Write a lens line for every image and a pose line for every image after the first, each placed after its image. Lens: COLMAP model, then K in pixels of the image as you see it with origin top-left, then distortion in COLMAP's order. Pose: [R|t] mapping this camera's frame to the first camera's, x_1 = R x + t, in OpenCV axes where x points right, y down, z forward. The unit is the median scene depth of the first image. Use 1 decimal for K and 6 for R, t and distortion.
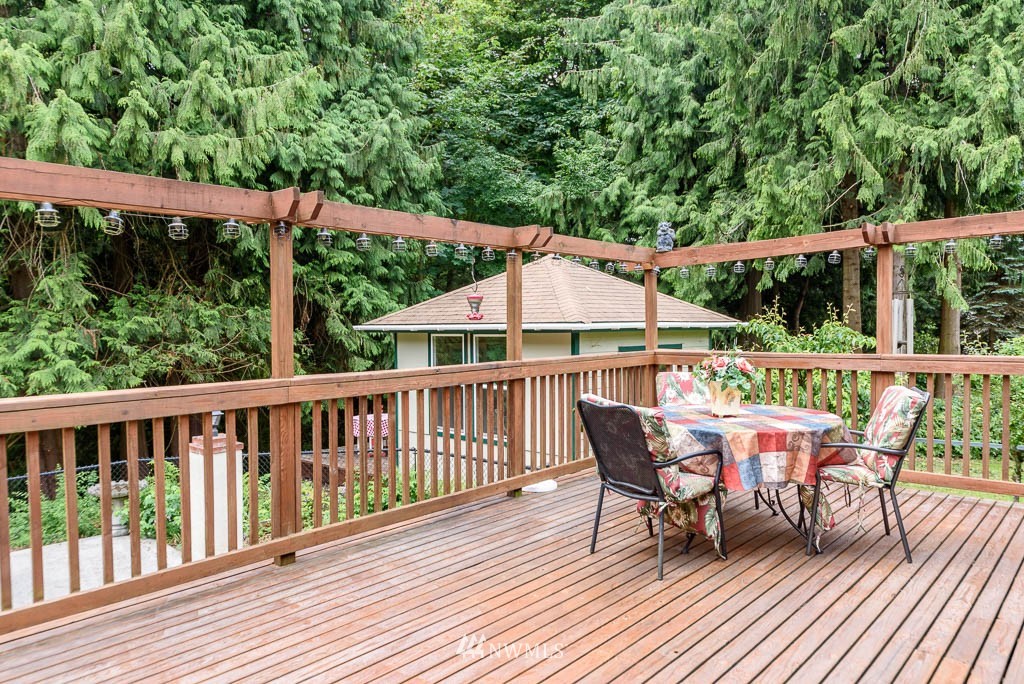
lens RADIAL K [[690.0, 0, 520.5], [0, 690.0, 342.6], [0, 0, 1]] dist [0.009207, 0.005128]
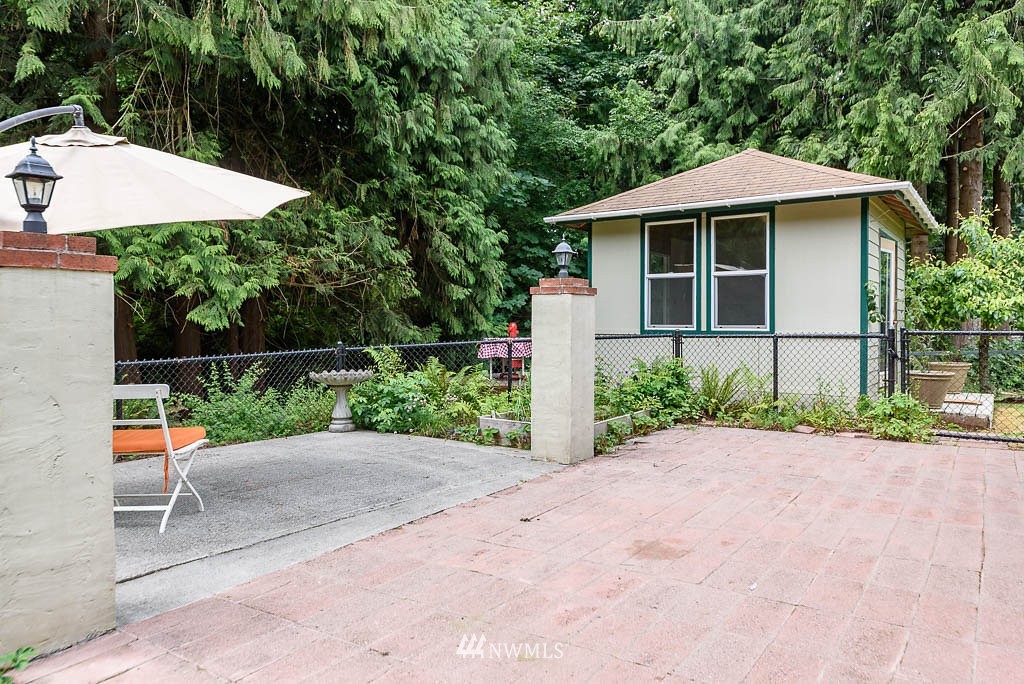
lens RADIAL K [[690.0, 0, 518.3], [0, 690.0, 319.9], [0, 0, 1]] dist [0.009207, 0.005128]
pose [[0.992220, 0.011075, 0.124006, -0.213457], [-0.007870, 0.999623, -0.026311, 0.073668], [-0.124250, 0.025130, 0.991933, 0.063122]]
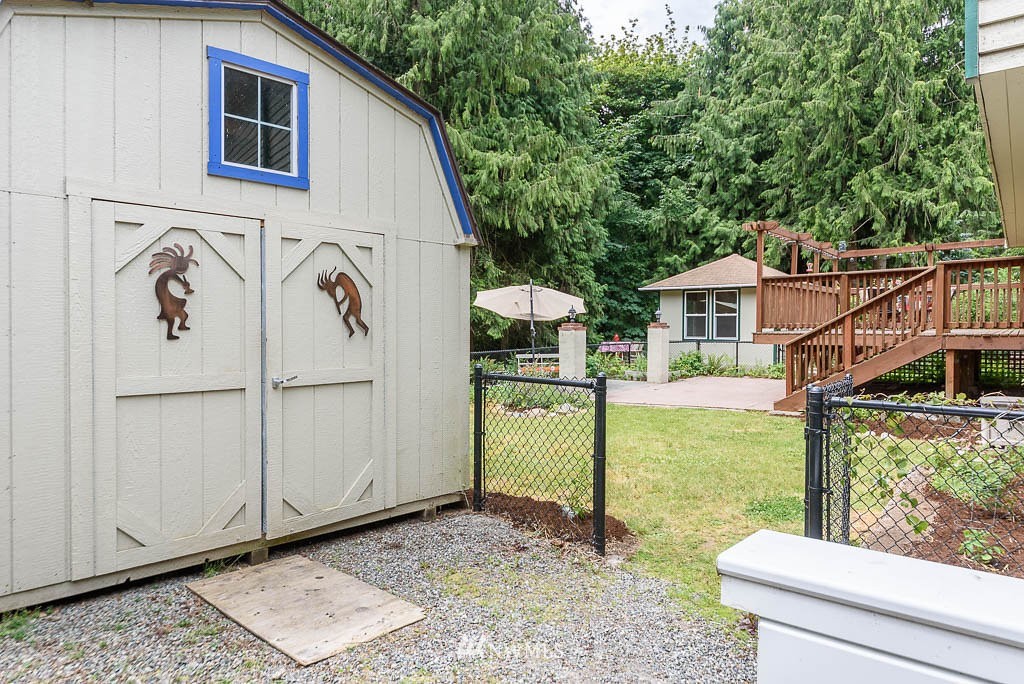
lens RADIAL K [[633.6, 0, 508.8], [0, 633.6, 340.1], [0, 0, 1]] dist [0.001557, -0.003589]
pose [[0.998827, 0.010144, 0.047339, -0.390193], [-0.010102, 0.999948, -0.001125, 0.073196], [-0.047348, 0.000646, 0.998878, -0.456185]]
